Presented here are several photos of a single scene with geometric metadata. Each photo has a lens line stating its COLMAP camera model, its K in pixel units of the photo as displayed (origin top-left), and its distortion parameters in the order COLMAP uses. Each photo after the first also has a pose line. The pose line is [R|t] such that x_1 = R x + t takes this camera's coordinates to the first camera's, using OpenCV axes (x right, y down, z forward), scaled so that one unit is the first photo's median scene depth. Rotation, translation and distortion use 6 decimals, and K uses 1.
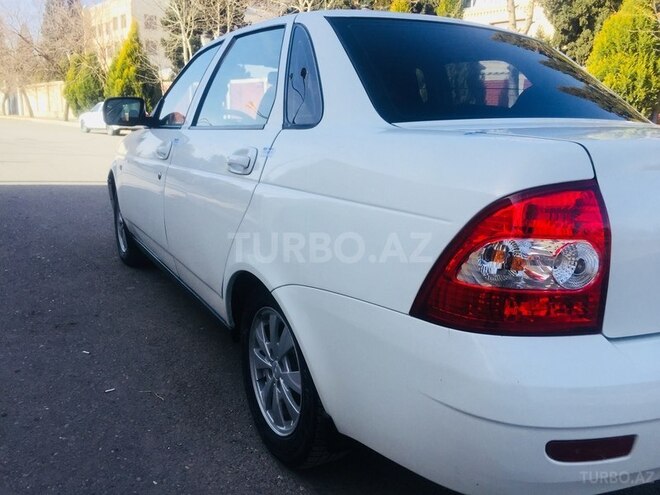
lens RADIAL K [[564.2, 0, 328.0], [0, 564.2, 247.1], [0, 0, 1]] dist [0.087846, -0.120547]
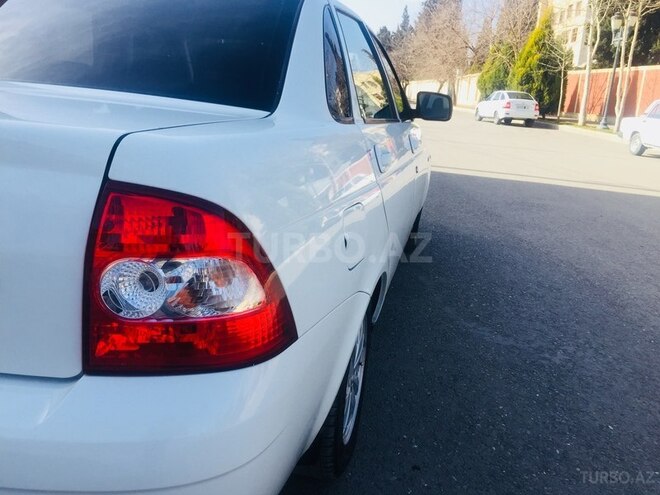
lens RADIAL K [[564.2, 0, 328.0], [0, 564.2, 247.1], [0, 0, 1]] dist [0.087846, -0.120547]
pose [[0.742594, 0.193705, -0.641118, 0.194924], [-0.183893, 0.979442, 0.082926, -0.021782], [0.644001, 0.056317, 0.762949, 0.100984]]
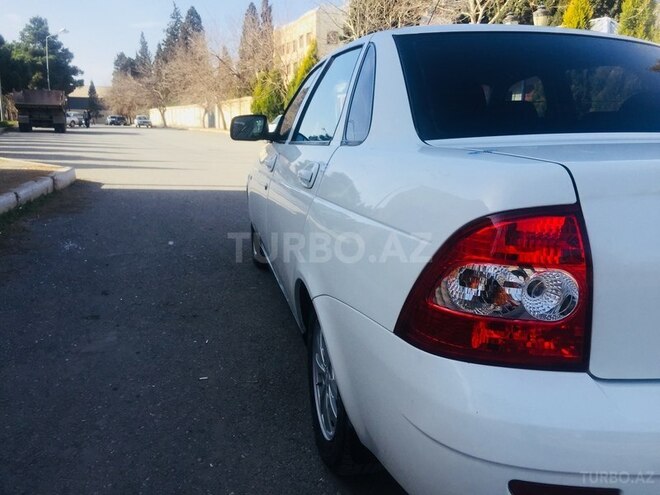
lens RADIAL K [[564.2, 0, 328.0], [0, 564.2, 247.1], [0, 0, 1]] dist [0.087846, -0.120547]
pose [[0.955947, 0.046651, -0.289809, 0.031760], [-0.050747, 0.998690, -0.006630, -0.002041], [0.289120, 0.021045, 0.957062, -0.000011]]
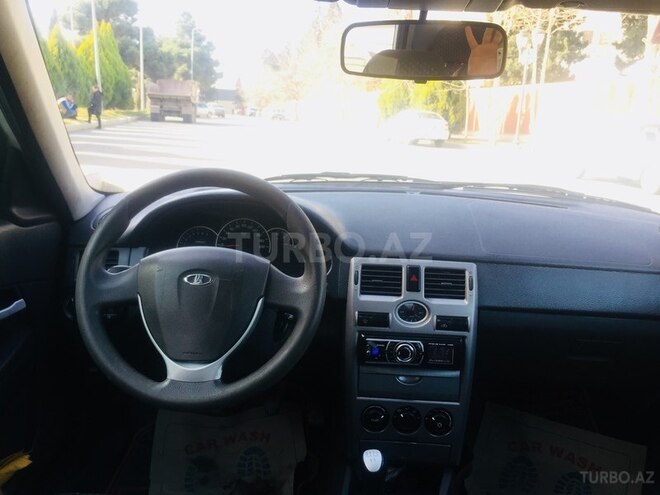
lens RADIAL K [[566.9, 0, 328.0], [0, 566.9, 244.8], [0, 0, 1]] dist [0.084796, -0.129229]
pose [[0.859994, 0.121152, -0.495714, 0.006259], [-0.129207, 0.991451, 0.018154, -0.063645], [0.493675, 0.048437, 0.868296, 0.231153]]
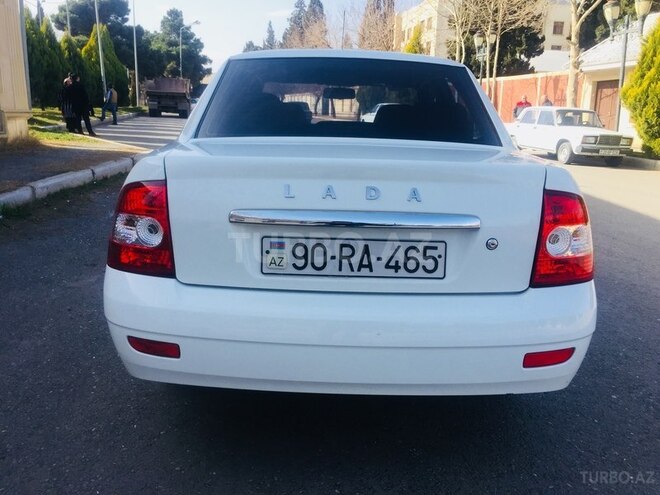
lens RADIAL K [[564.2, 0, 328.0], [0, 564.2, 247.1], [0, 0, 1]] dist [0.087846, -0.120547]
pose [[0.874262, 0.108095, -0.473268, 0.149272], [-0.105705, 0.993891, 0.031739, -0.002968], [0.473807, 0.022278, 0.880347, -0.017632]]
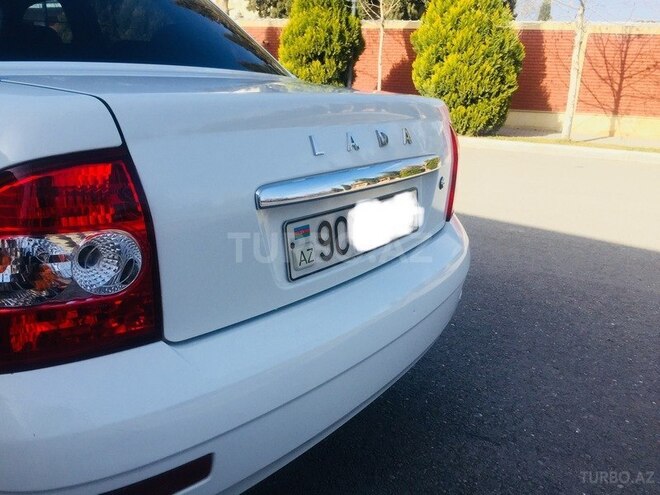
lens RADIAL K [[566.9, 0, 328.0], [0, 566.9, 244.8], [0, 0, 1]] dist [0.084796, -0.129229]
pose [[0.898949, -0.103420, 0.425670, 0.033773], [0.068302, 0.992938, 0.097000, -0.004069], [-0.432695, -0.058124, 0.899665, 0.017612]]
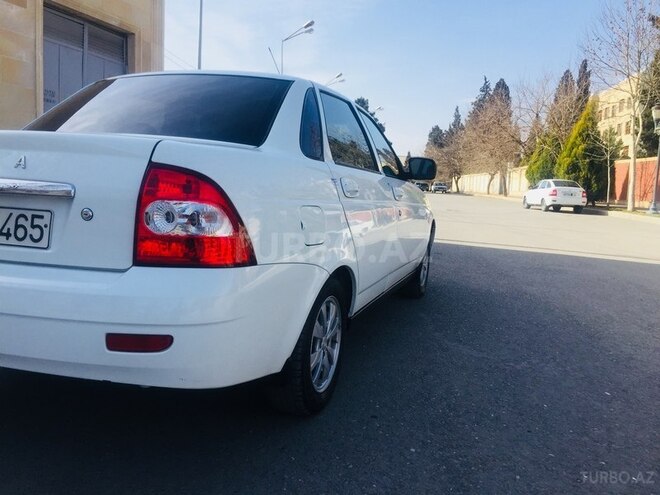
lens RADIAL K [[566.9, 0, 328.0], [0, 566.9, 244.8], [0, 0, 1]] dist [0.084796, -0.129229]
pose [[0.673921, 0.077175, -0.734761, 0.260612], [-0.181864, 0.981256, -0.063739, 0.001909], [0.716069, 0.176582, 0.675325, 0.077414]]
